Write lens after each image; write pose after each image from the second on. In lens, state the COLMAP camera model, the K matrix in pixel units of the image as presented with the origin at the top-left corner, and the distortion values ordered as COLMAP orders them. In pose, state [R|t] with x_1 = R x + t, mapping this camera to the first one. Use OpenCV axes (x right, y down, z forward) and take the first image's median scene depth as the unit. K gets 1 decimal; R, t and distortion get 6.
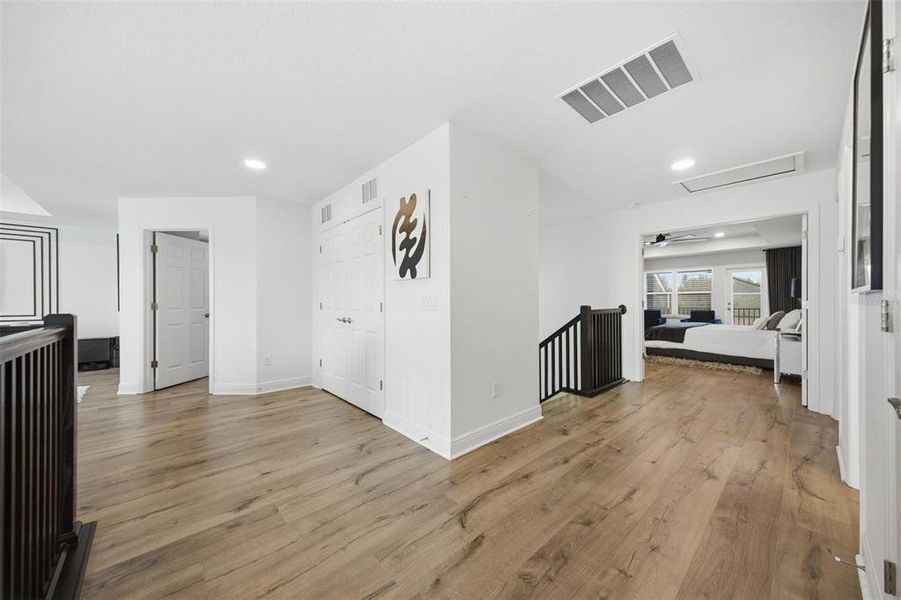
lens RADIAL K [[319.9, 0, 435.1], [0, 319.9, 301.2], [0, 0, 1]] dist [0.001699, -0.000034]
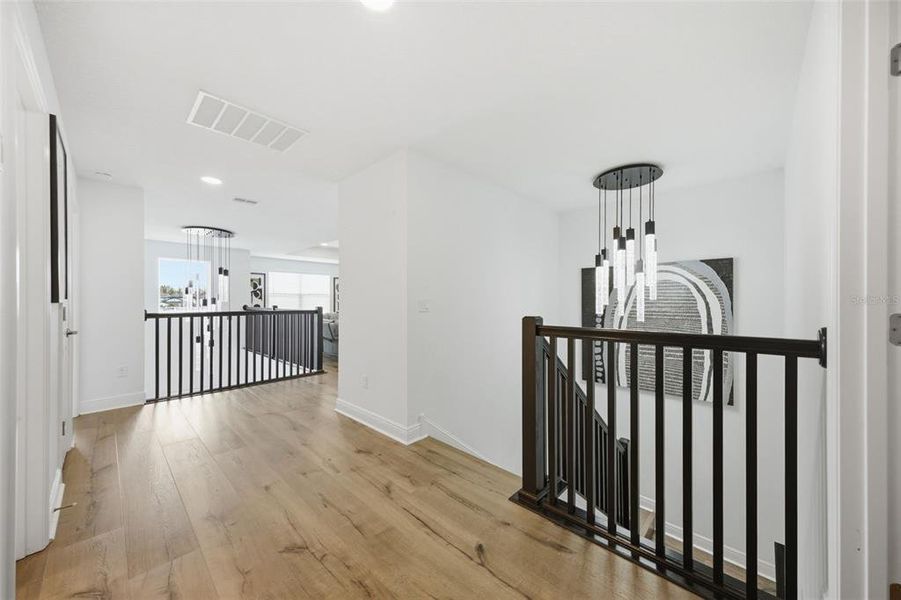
lens RADIAL K [[319.7, 0, 449.5], [0, 319.7, 300.2], [0, 0, 1]] dist [0.015953, -0.000203]
pose [[0.103097, -0.003699, -0.994664, 1.208112], [-0.011017, 0.999927, -0.004860, -0.008632], [0.994610, 0.011460, 0.103049, 1.047651]]
